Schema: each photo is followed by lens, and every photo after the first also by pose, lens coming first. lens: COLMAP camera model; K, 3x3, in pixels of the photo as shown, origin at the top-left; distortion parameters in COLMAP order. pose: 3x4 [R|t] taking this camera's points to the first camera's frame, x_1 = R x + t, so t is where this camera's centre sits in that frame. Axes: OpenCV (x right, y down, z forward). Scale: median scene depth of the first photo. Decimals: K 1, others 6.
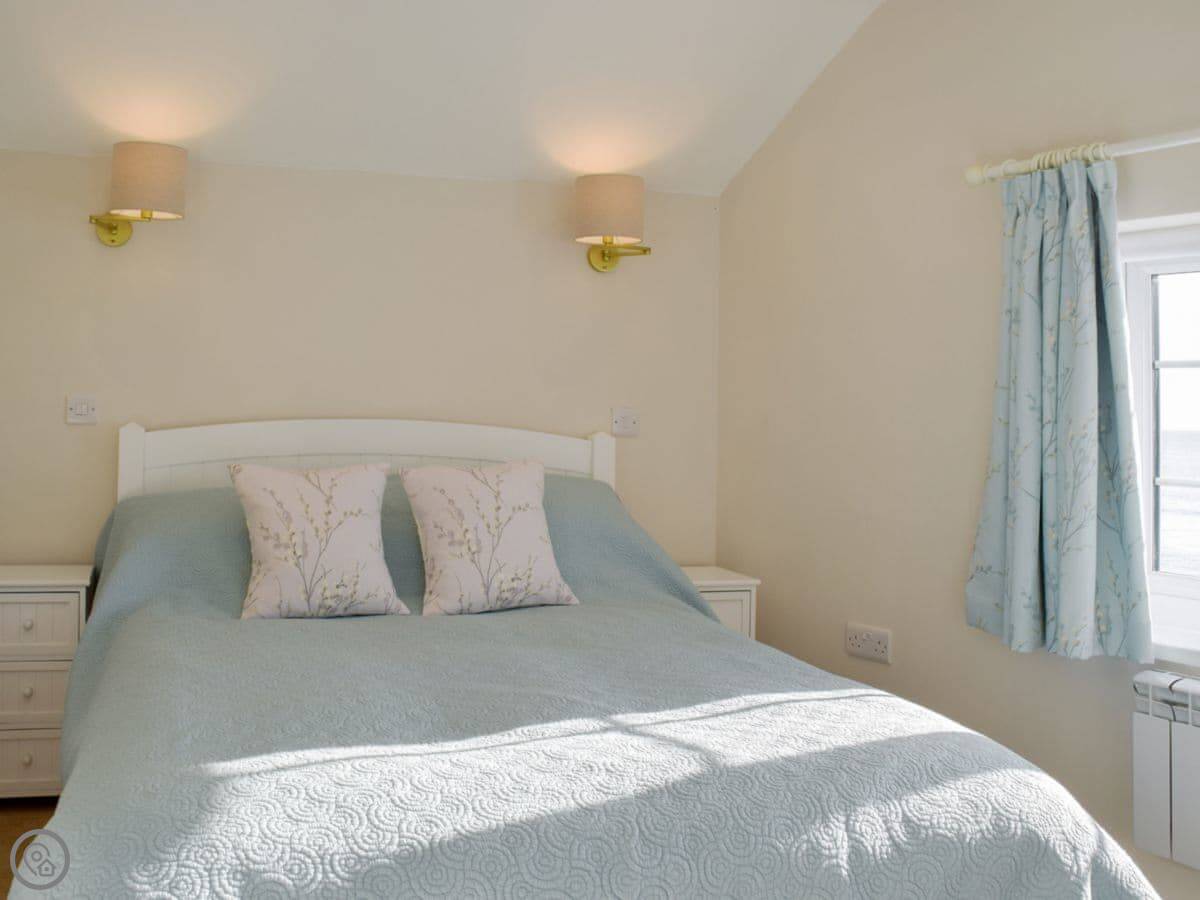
lens RADIAL K [[1001.8, 0, 600.0], [0, 1001.8, 450.0], [0, 0, 1]] dist [-0.058721, 0.010689]
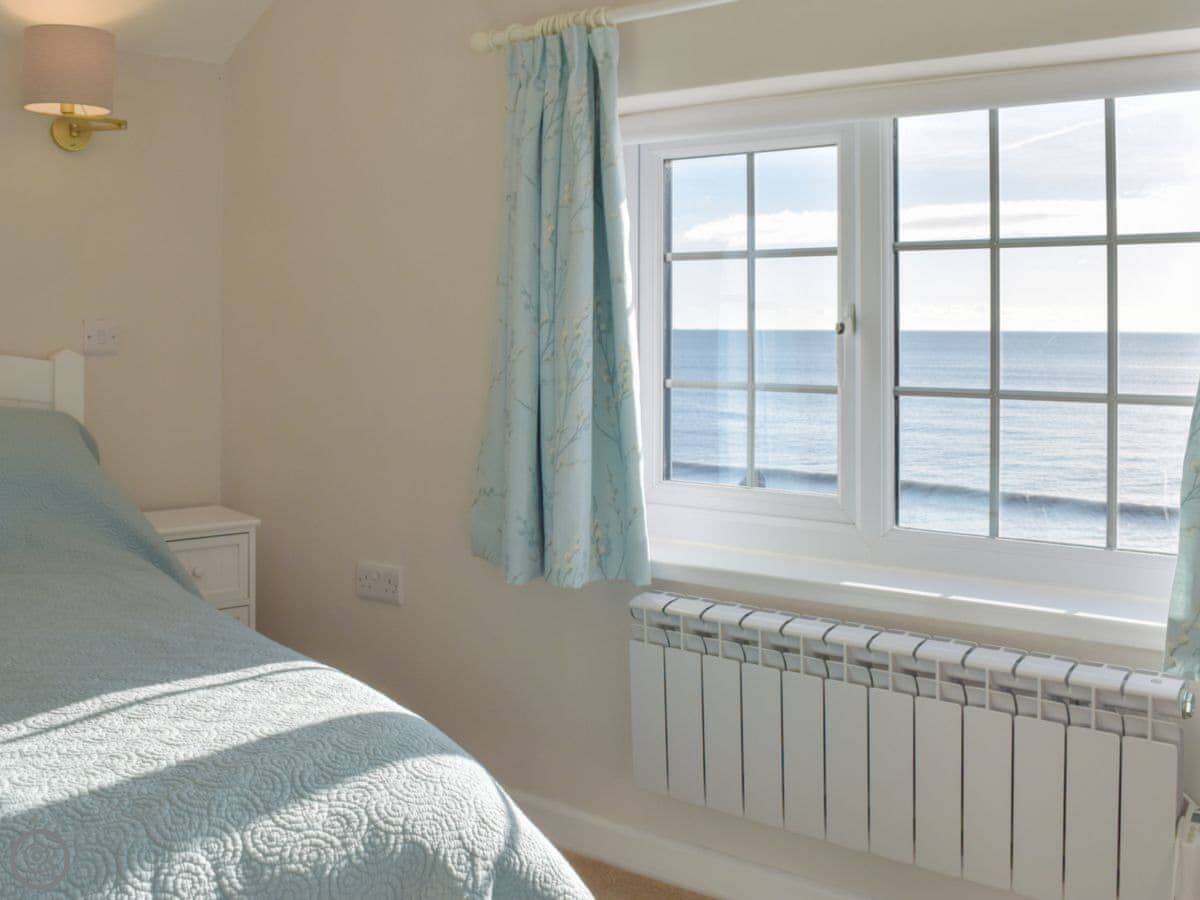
lens RADIAL K [[1134.9, 0, 543.9], [0, 1134.9, 453.3], [0, 0, 1]] dist [-0.067319, -0.009846]
pose [[0.930627, -0.062963, 0.360511, 0.100344], [0.034195, 0.995740, 0.085632, 0.002497], [-0.364367, -0.067364, 0.928816, 0.067115]]
